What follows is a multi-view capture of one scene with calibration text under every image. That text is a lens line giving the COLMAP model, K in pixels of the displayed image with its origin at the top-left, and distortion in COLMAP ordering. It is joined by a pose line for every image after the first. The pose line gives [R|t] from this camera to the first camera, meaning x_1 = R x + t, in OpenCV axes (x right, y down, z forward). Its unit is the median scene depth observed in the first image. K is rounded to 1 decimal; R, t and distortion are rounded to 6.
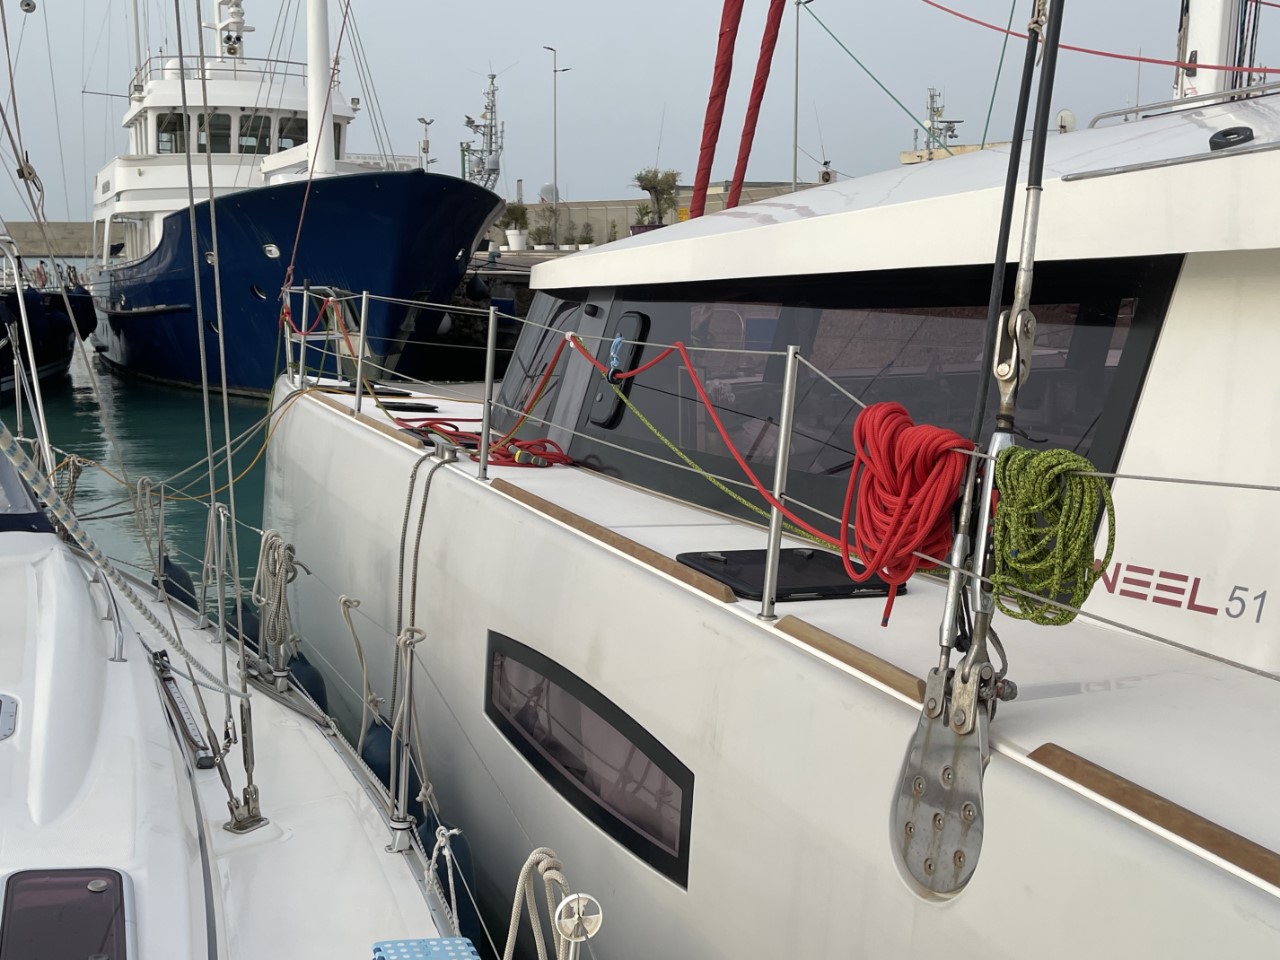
lens RADIAL K [[1376.9, 0, 640.0], [0, 1376.9, 480.0], [0, 0, 1]] dist [0.116170, -0.289762]
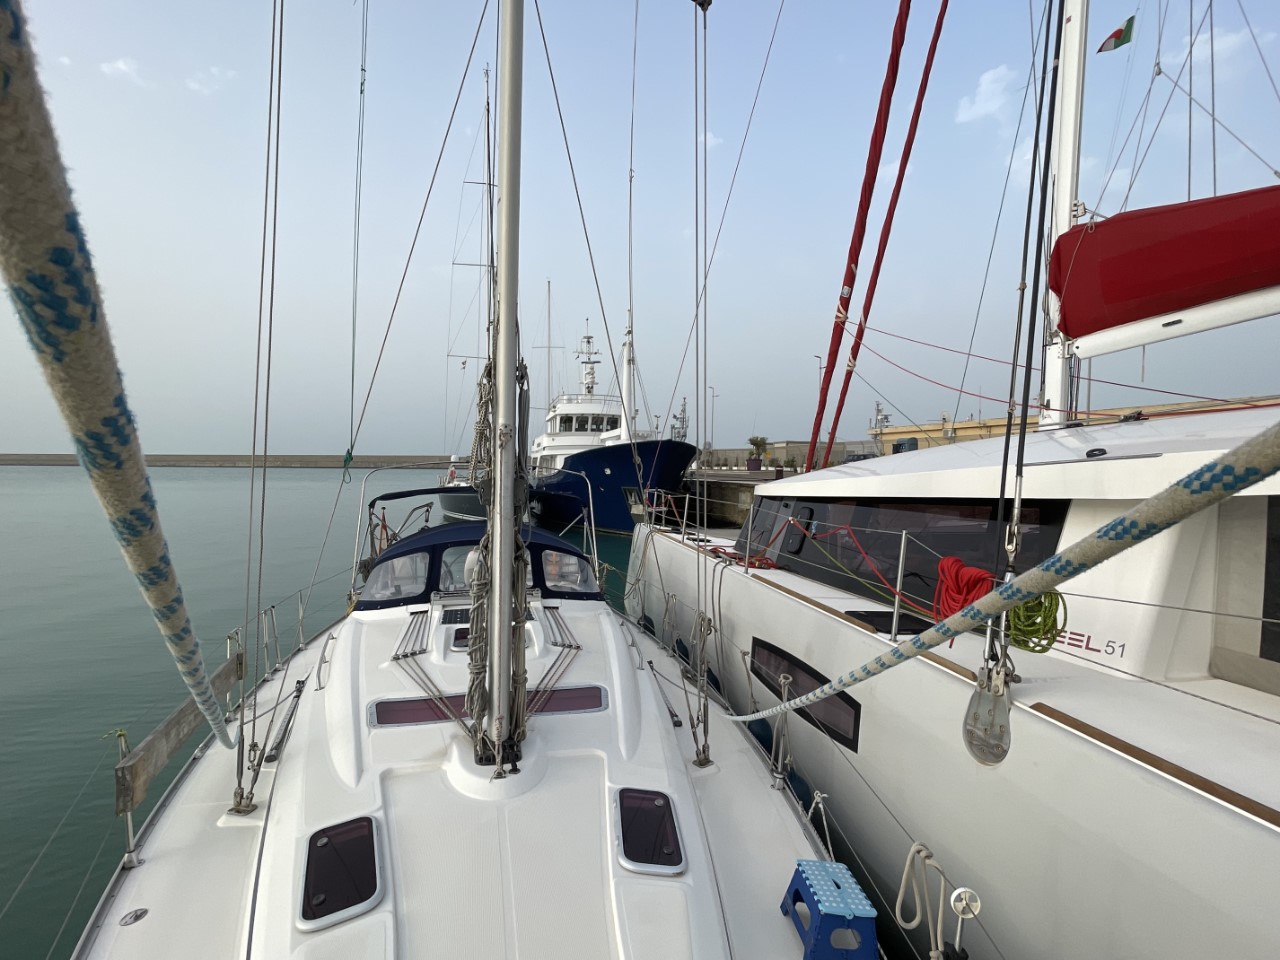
lens RADIAL K [[596.2, 0, 633.4], [0, 596.2, 482.5], [0, 0, 1]] dist [0.026472, -0.000134]
pose [[0.983814, 0.013847, -0.178658, -0.024390], [-0.038598, 0.989982, -0.135817, -0.002352], [0.174987, 0.140515, 0.974492, -0.023039]]
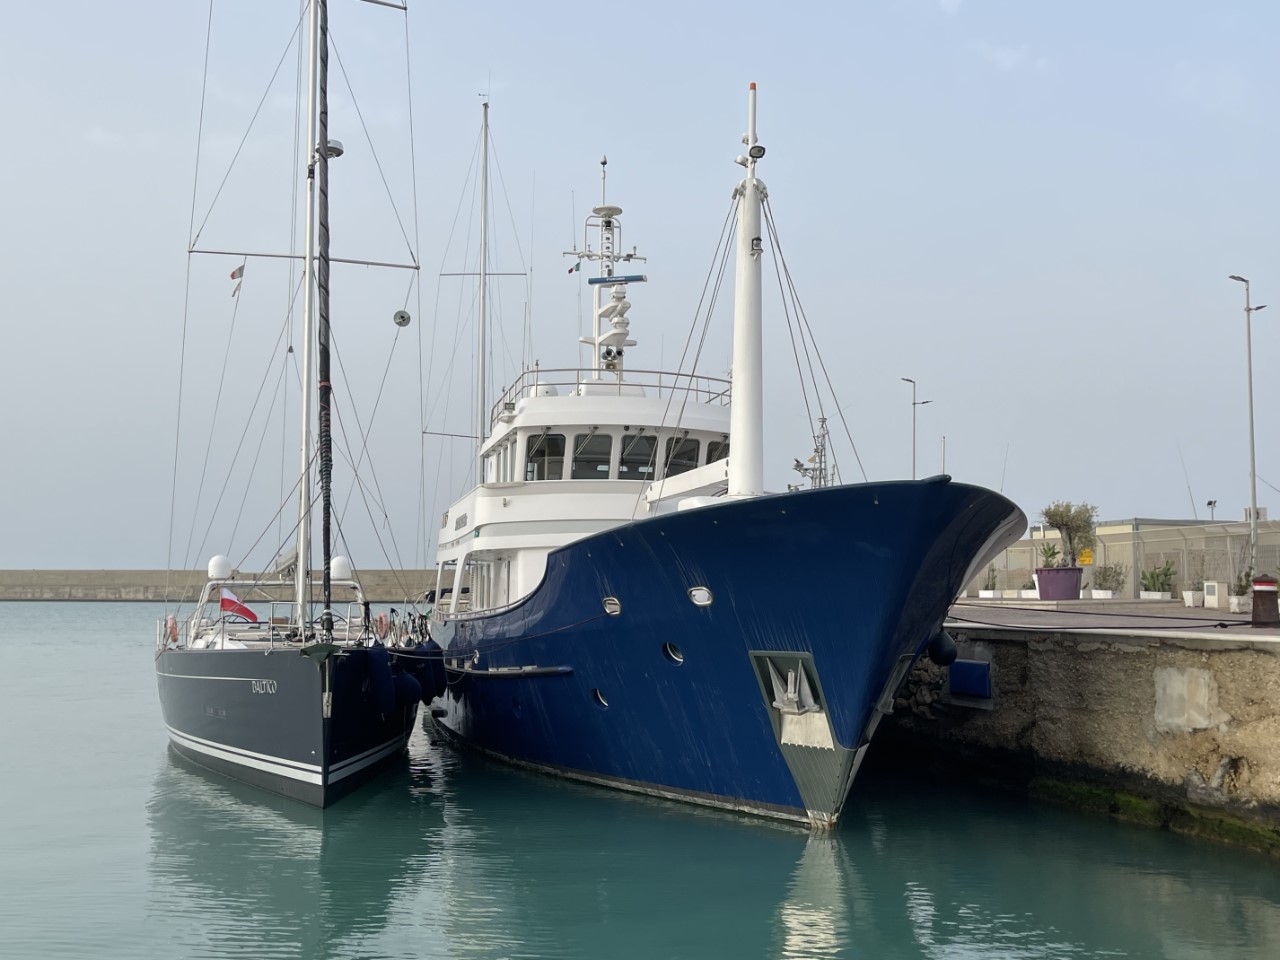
lens RADIAL K [[1376.9, 0, 640.0], [0, 1376.9, 480.0], [0, 0, 1]] dist [0.116170, -0.289762]
pose [[0.979459, -0.011884, -0.201293, -0.136604], [-0.038267, 0.969166, -0.243421, -0.044199], [0.197979, 0.246124, 0.948803, 0.277589]]
